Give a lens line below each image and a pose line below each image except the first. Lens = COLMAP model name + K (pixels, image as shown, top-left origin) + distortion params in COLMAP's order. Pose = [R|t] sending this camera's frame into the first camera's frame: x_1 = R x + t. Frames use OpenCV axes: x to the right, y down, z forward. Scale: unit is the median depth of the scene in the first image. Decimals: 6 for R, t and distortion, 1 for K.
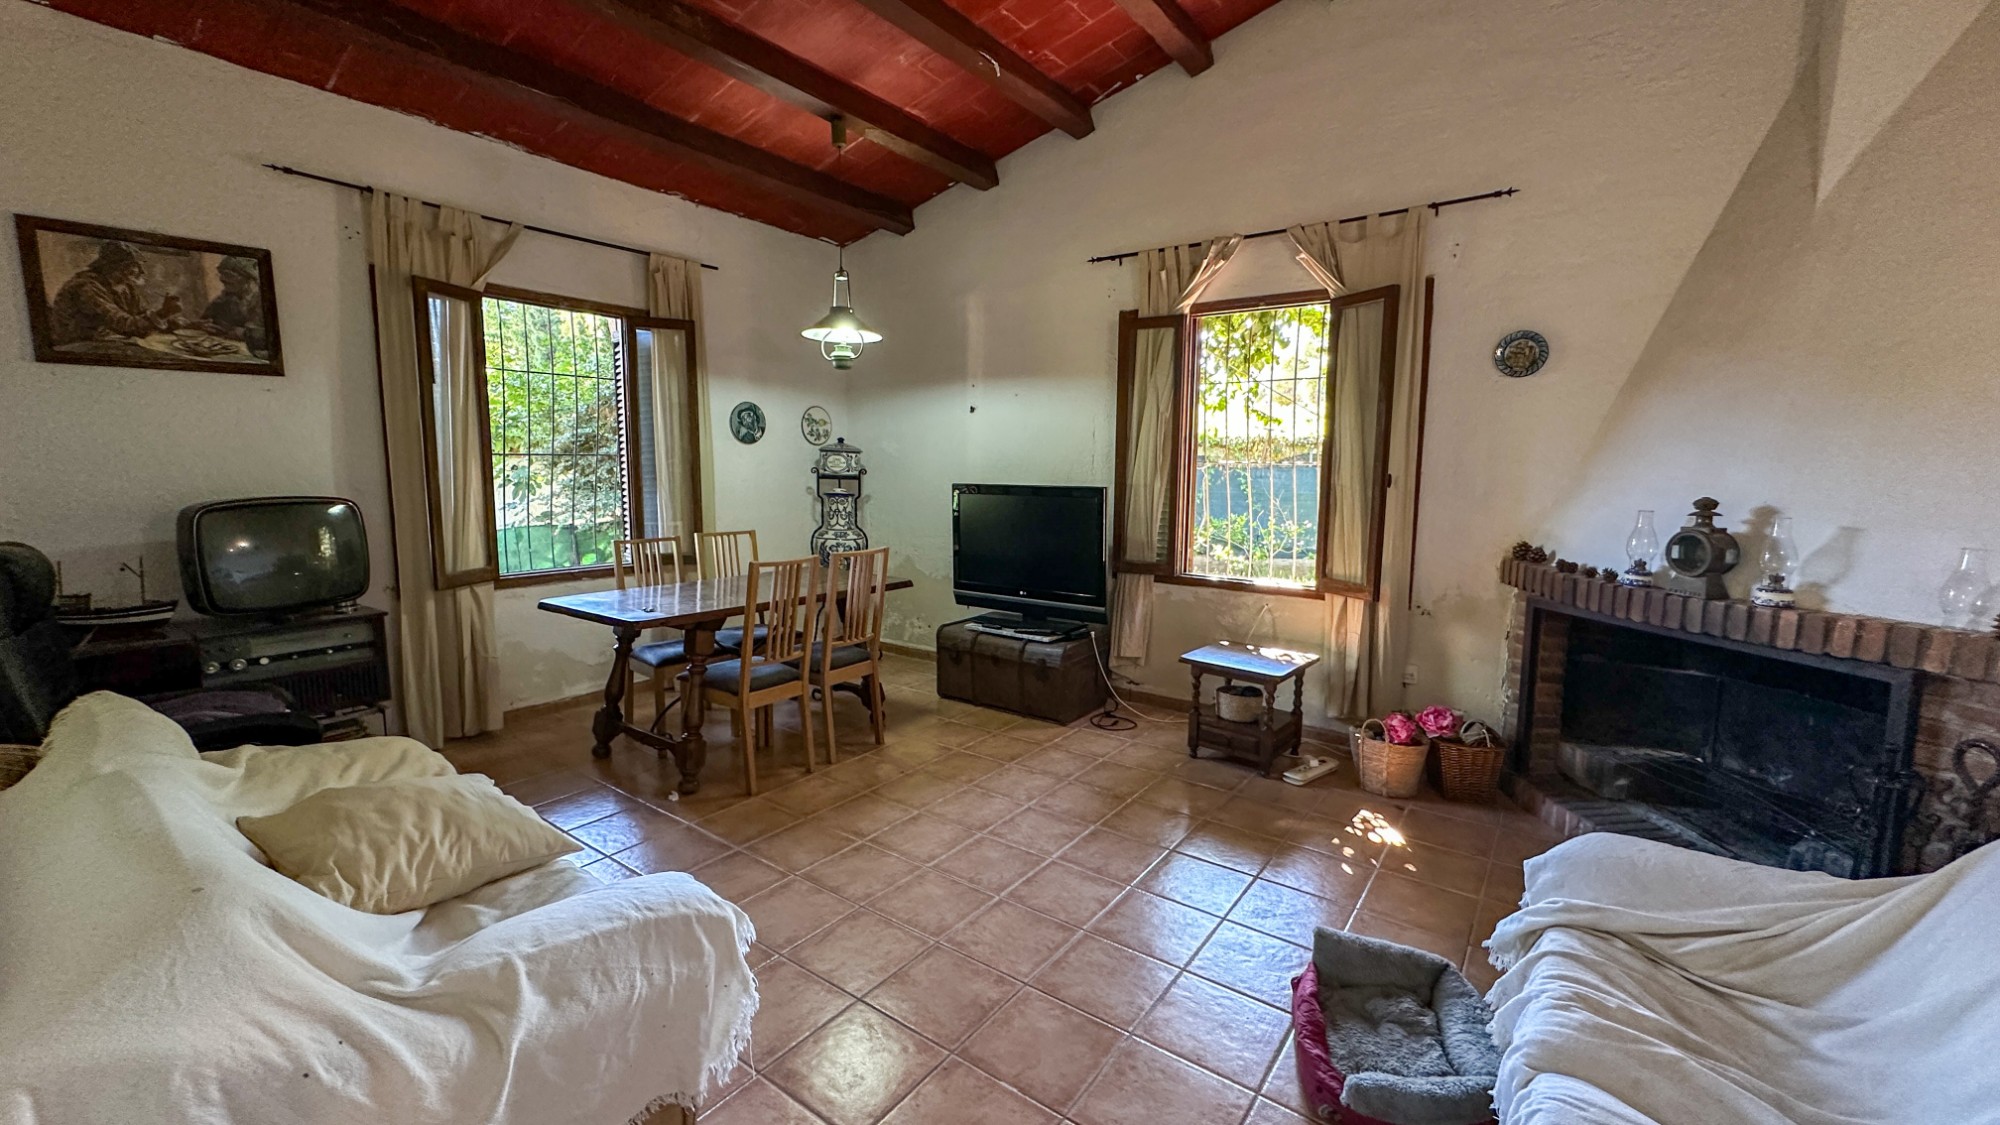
lens RADIAL K [[797.8, 0, 999.8], [0, 797.8, 559.8], [0, 0, 1]] dist [-0.000827, 0.000270]
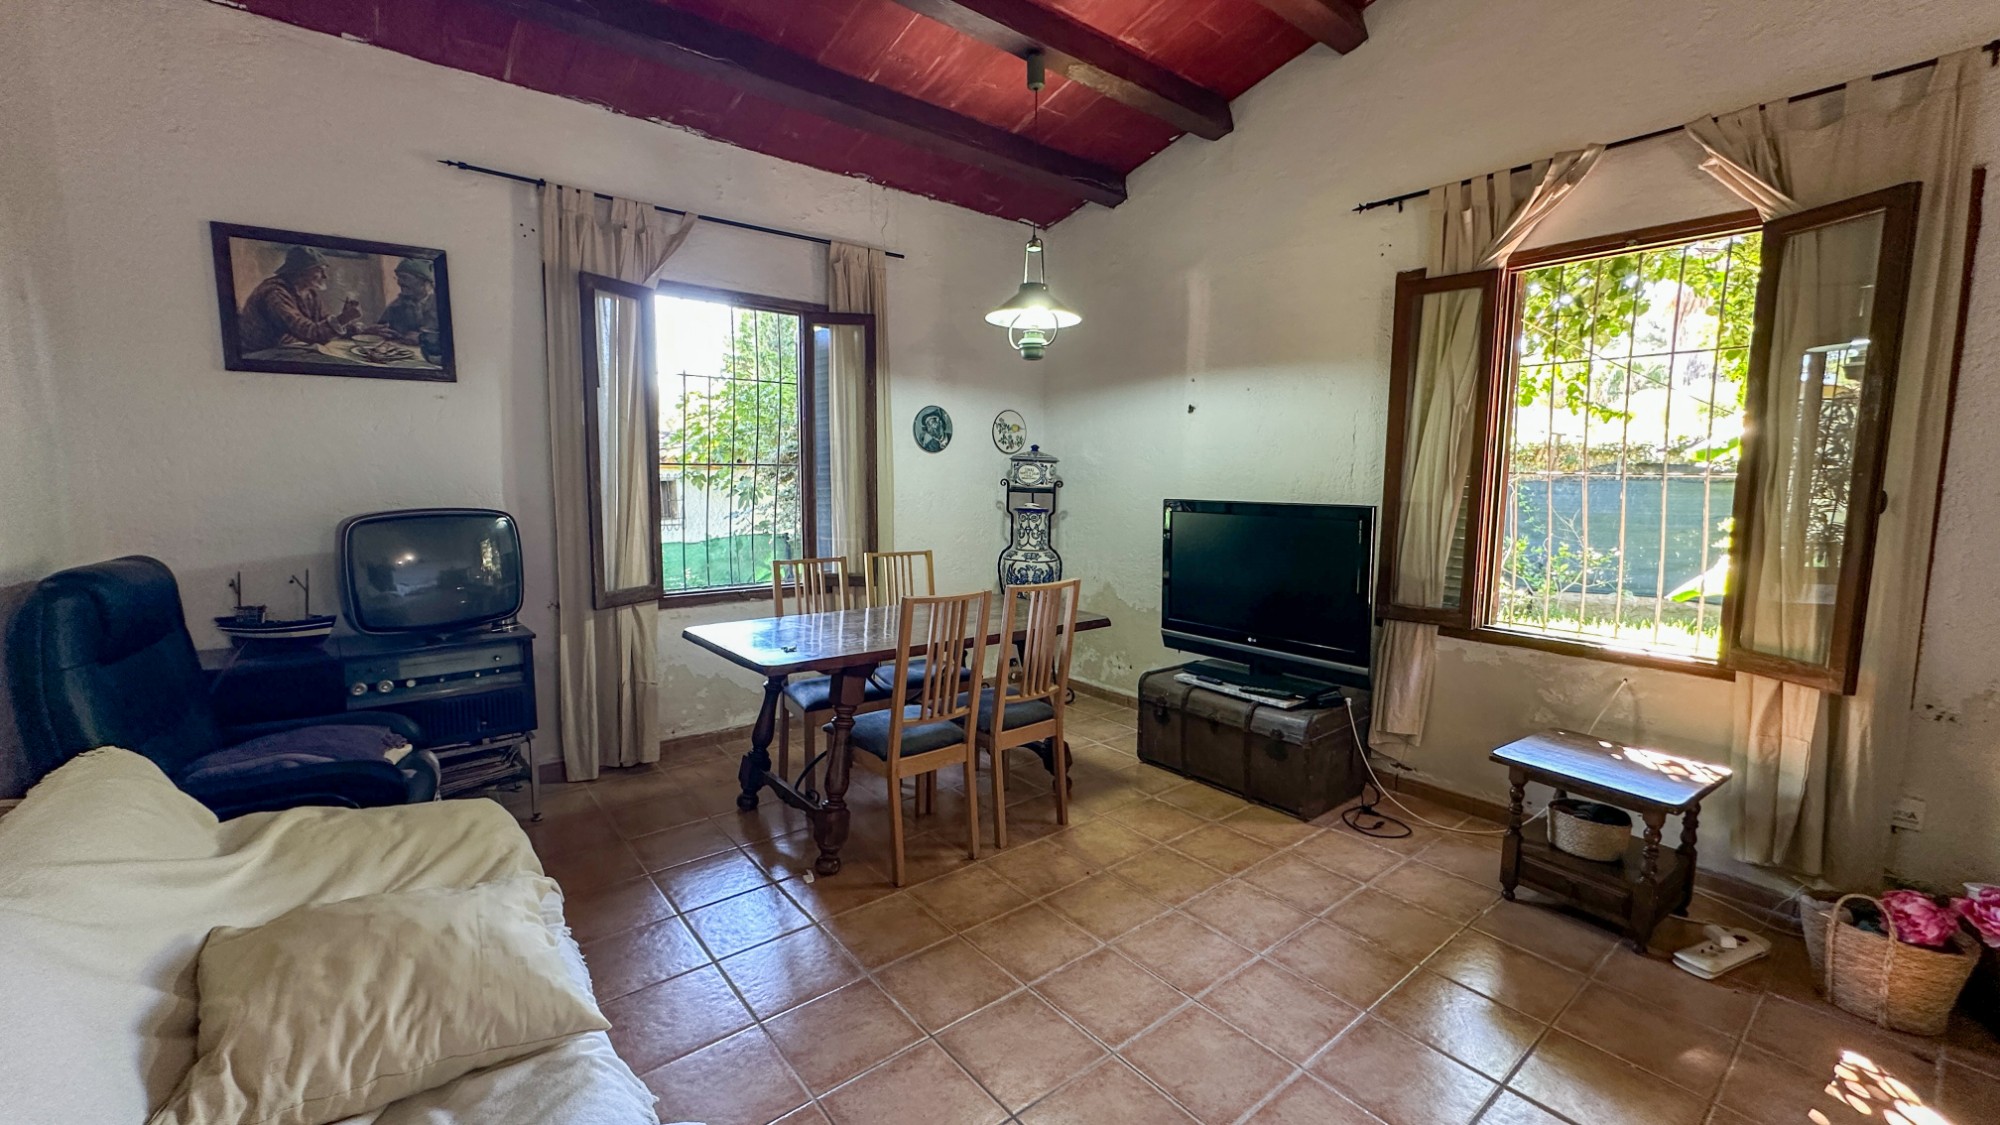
lens RADIAL K [[797.8, 0, 999.8], [0, 797.8, 559.8], [0, 0, 1]] dist [-0.000827, 0.000270]
pose [[0.966602, 0.028233, -0.254722, -0.015409], [-0.032023, 0.999429, -0.010743, -0.024433], [0.254273, 0.018541, 0.966955, 0.214909]]
